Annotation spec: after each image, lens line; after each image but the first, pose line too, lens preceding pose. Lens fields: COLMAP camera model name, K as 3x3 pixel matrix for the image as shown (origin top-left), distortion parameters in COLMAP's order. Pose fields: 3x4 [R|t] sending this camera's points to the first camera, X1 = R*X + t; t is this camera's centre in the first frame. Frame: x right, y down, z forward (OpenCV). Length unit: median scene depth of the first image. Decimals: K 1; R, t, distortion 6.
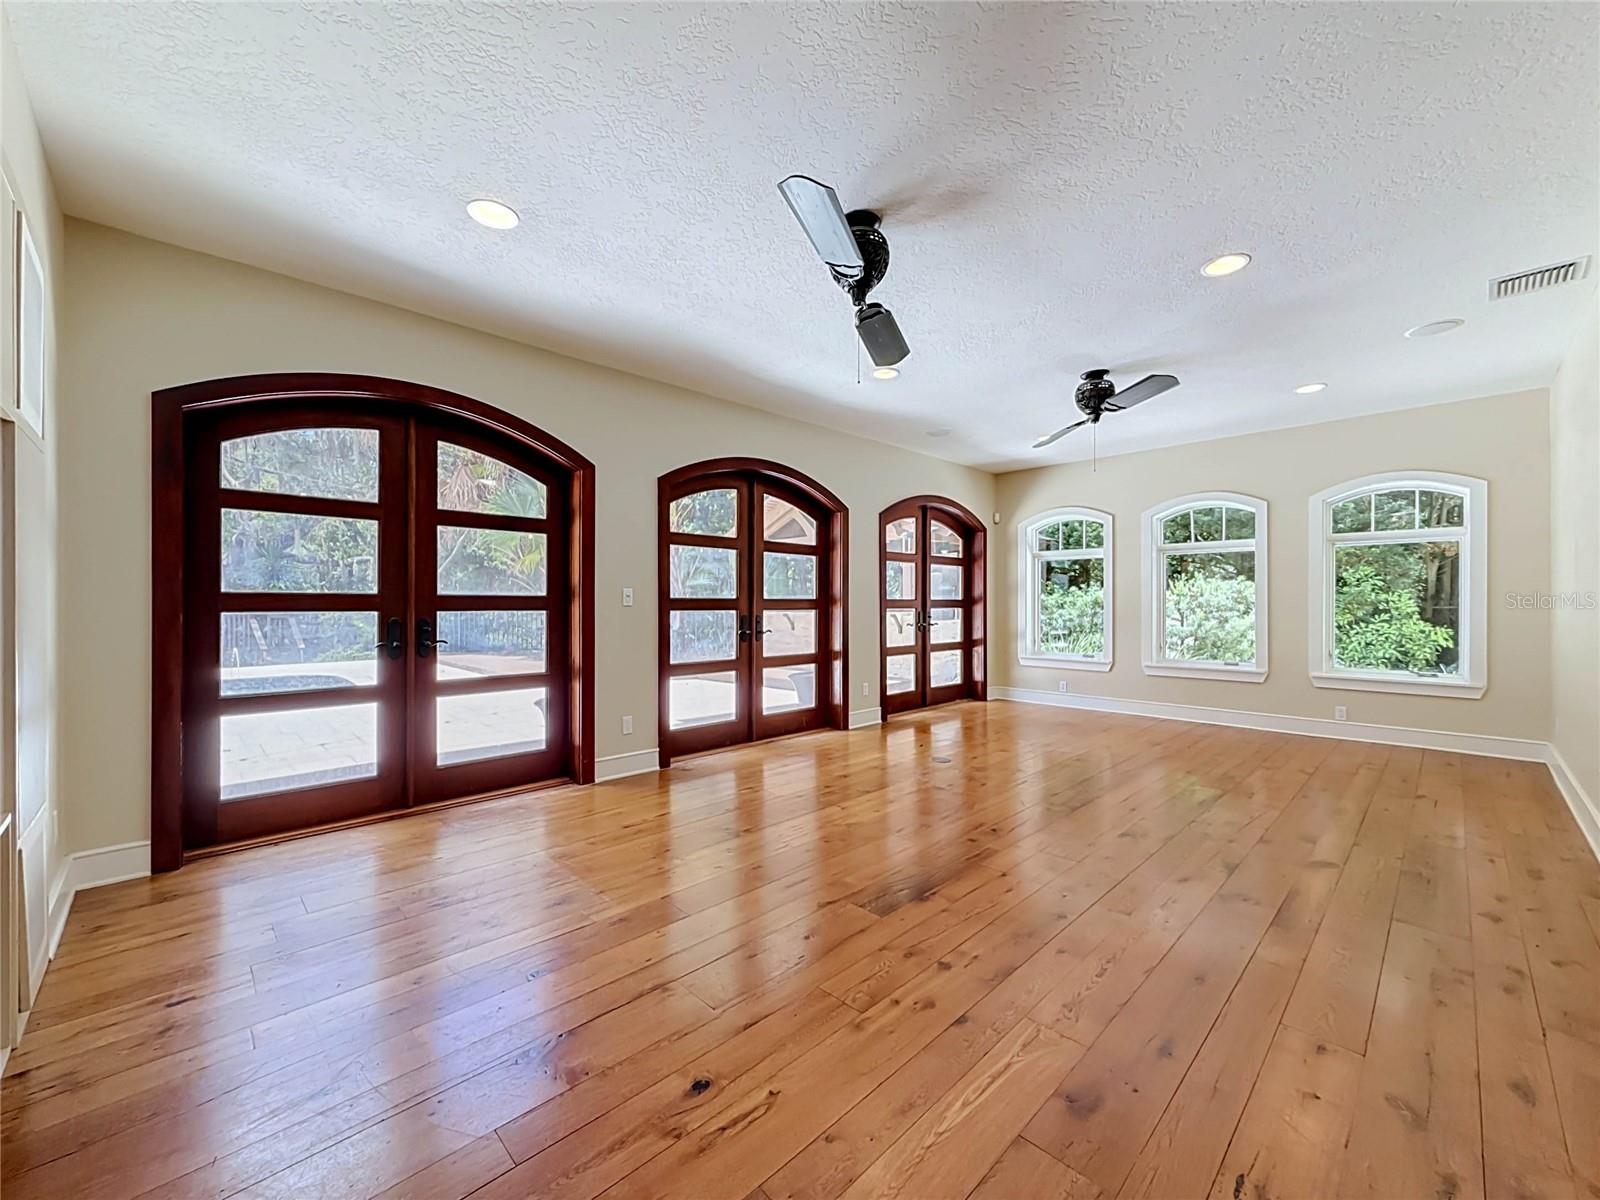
lens RADIAL K [[648.6, 0, 836.7], [0, 648.6, 599.8], [0, 0, 1]] dist [0.000957, 0.000003]
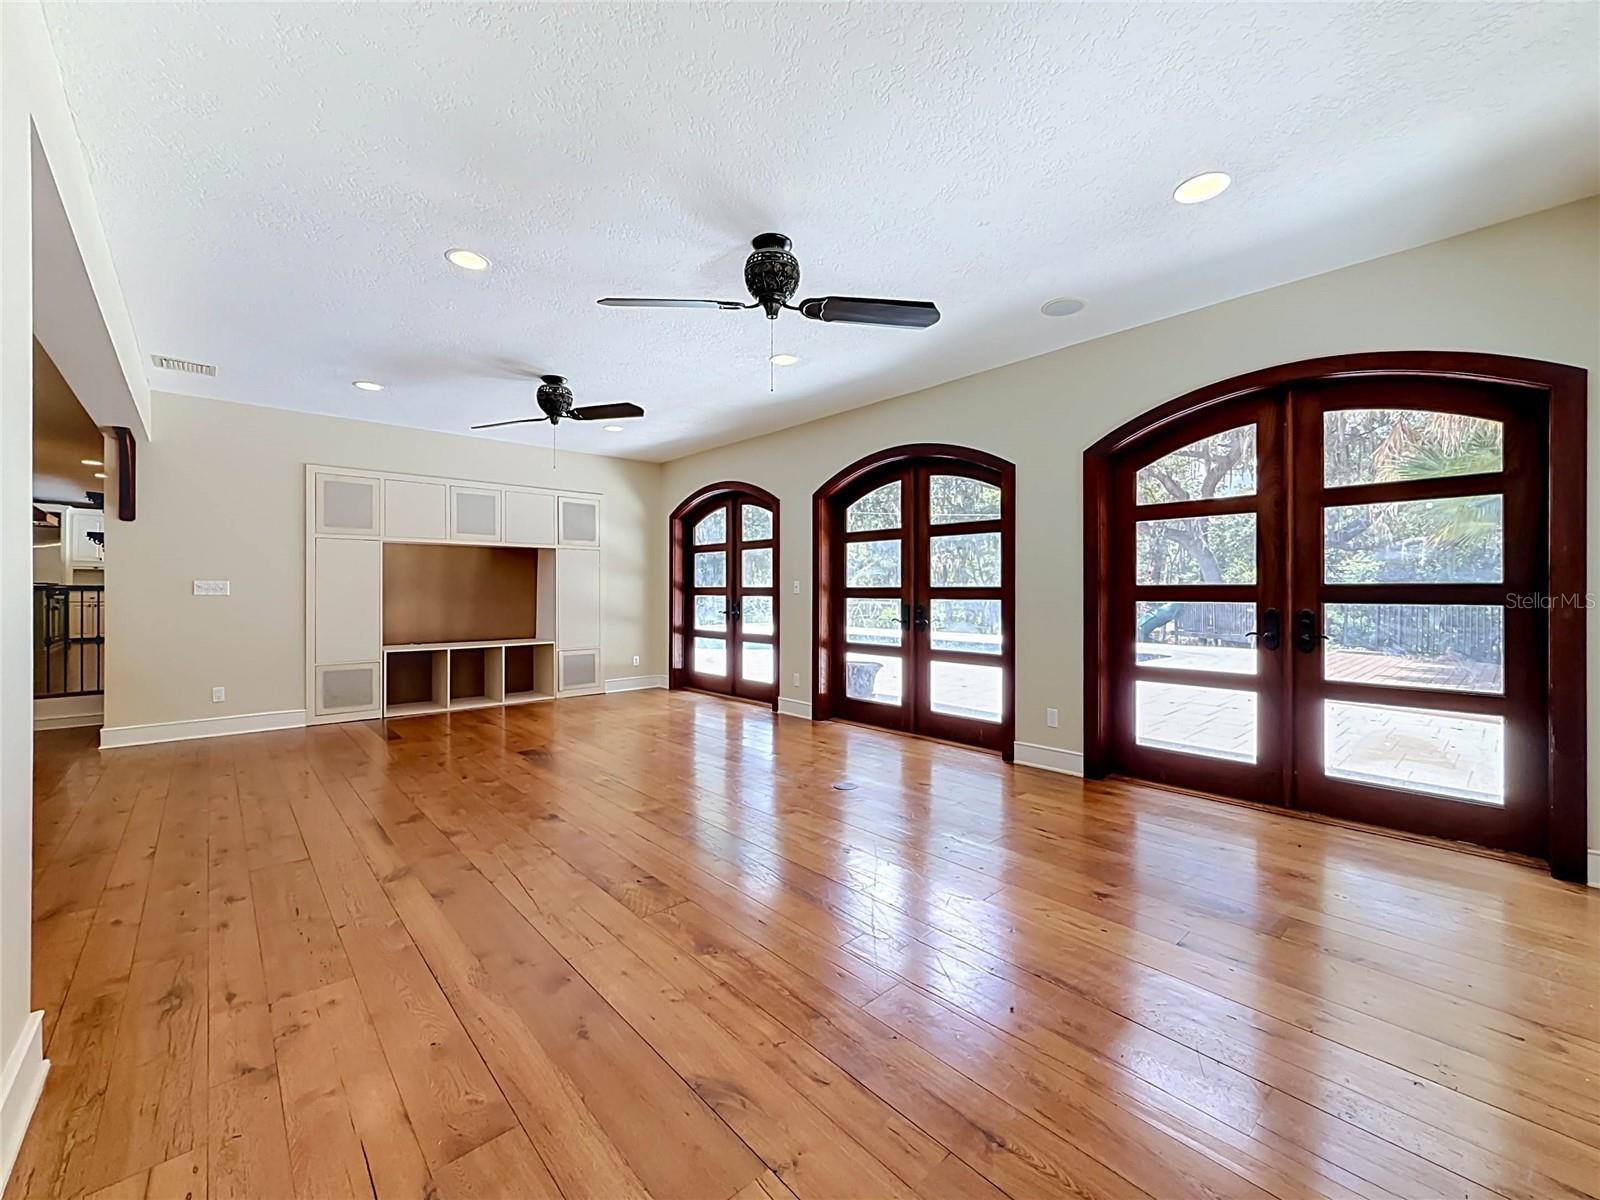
lens RADIAL K [[648.6, 0, 805.0], [0, 648.6, 588.0], [0, 0, 1]] dist [0.000957, 0.000003]
pose [[-0.063689, -0.011067, -0.997908, 0.598610], [0.003444, 0.999930, -0.011309, 0.006958], [0.997964, -0.004157, -0.063646, 0.623449]]
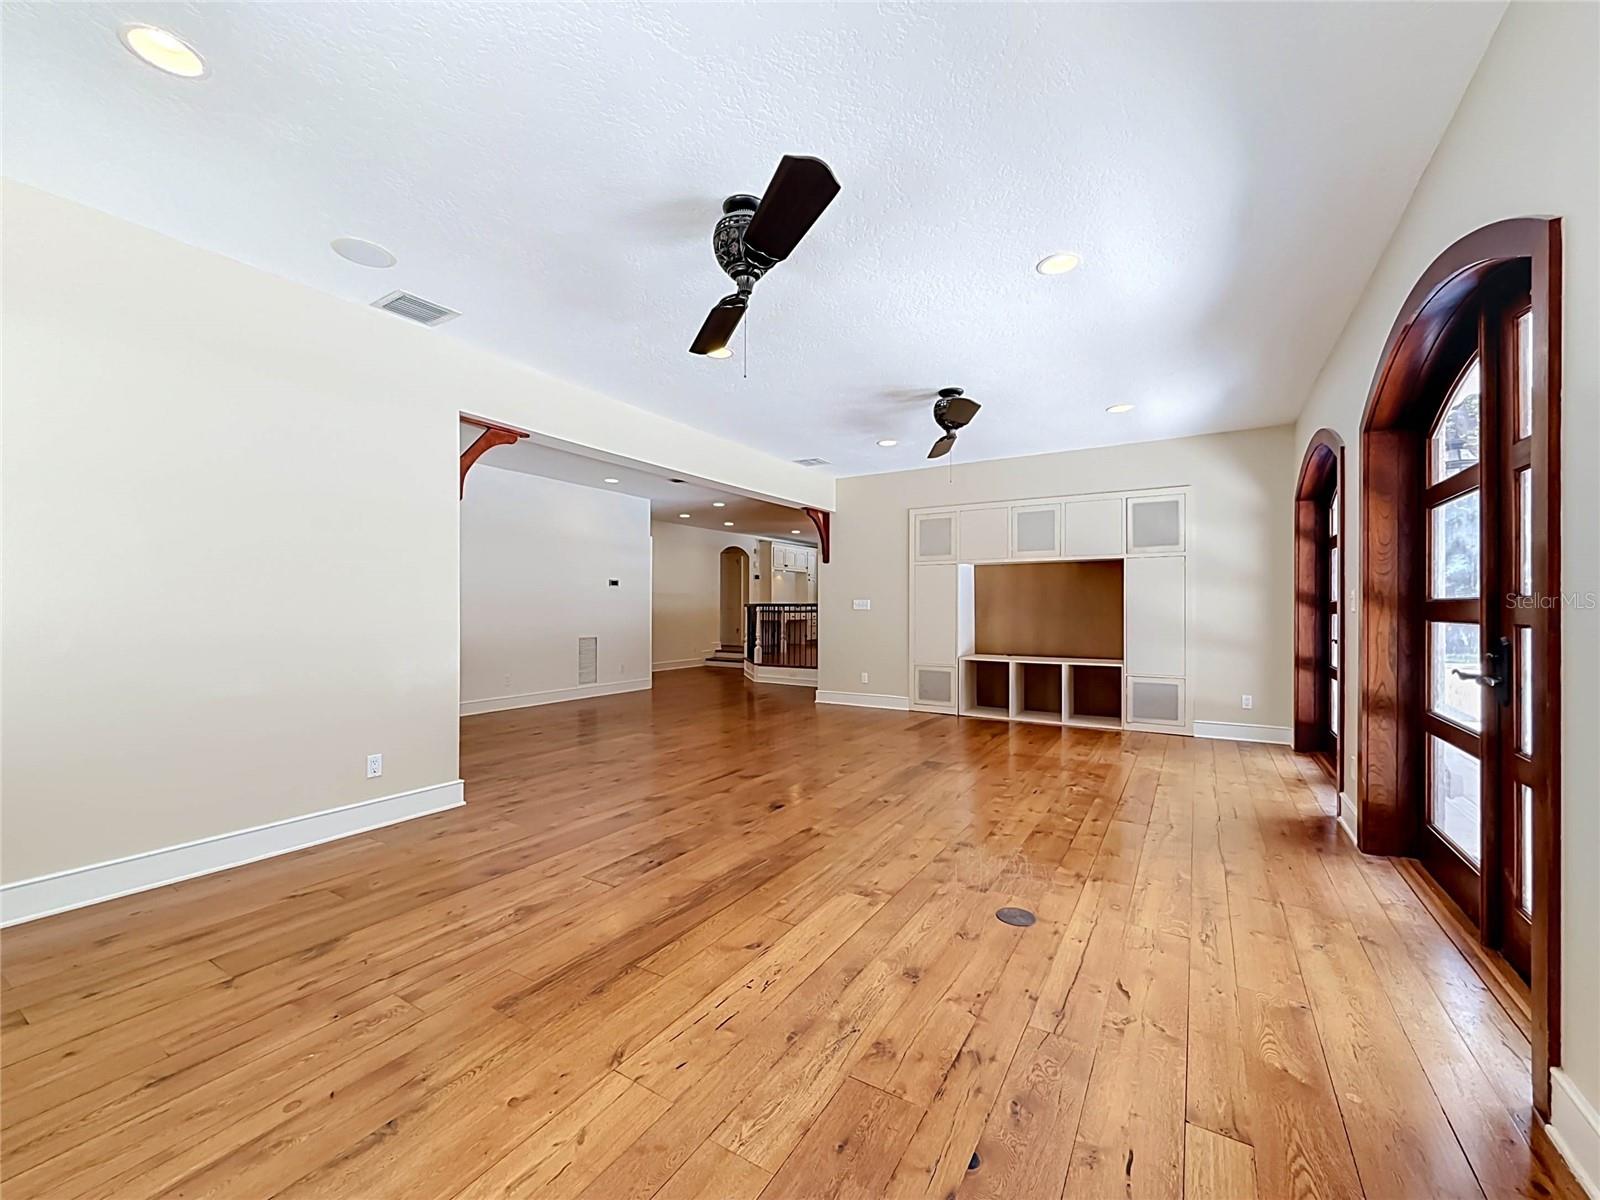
lens RADIAL K [[648.6, 0, 805.4], [0, 648.6, 609.8], [0, 0, 1]] dist [0.000957, 0.000003]
pose [[-0.975765, -0.006162, -0.218733, 0.271534], [-0.006192, 0.999981, -0.000546, 0.005937], [0.218733, 0.000822, -0.975784, 0.902061]]
